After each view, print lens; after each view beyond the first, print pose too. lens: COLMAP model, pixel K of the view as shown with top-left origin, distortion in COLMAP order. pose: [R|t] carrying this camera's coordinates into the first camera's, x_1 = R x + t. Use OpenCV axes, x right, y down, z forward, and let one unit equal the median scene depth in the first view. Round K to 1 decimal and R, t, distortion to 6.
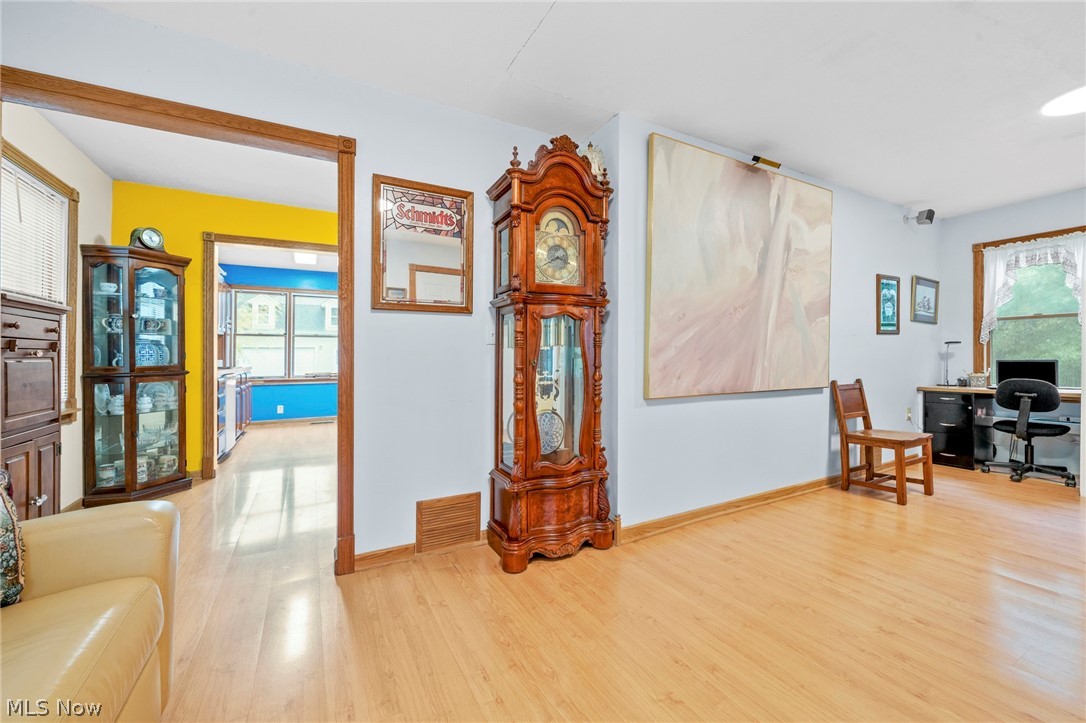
lens RADIAL K [[425.0, 0, 549.9], [0, 425.0, 359.1], [0, 0, 1]] dist [-0.000834, -0.000135]
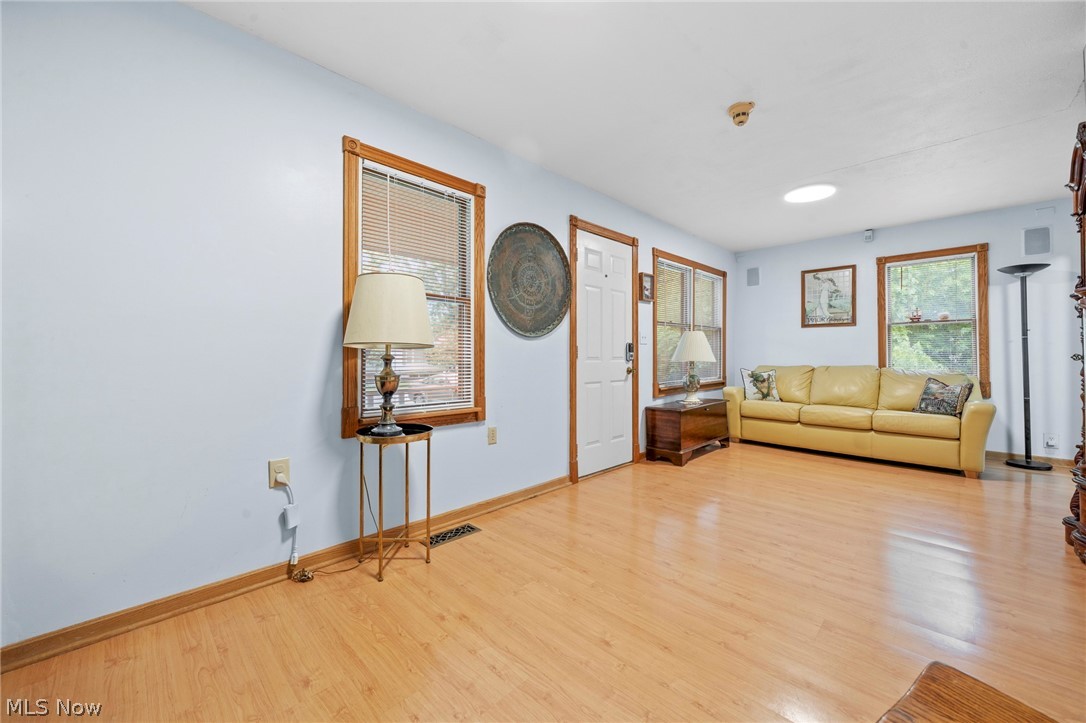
lens RADIAL K [[418.2, 0, 542.4], [0, 418.2, 347.4], [0, 0, 1]] dist [-0.001856, -0.000158]
pose [[-0.957248, 0.002270, -0.289258, 1.168179], [0.005126, 0.999945, -0.009115, -0.008659], [0.289222, -0.010208, -0.957208, 1.226252]]
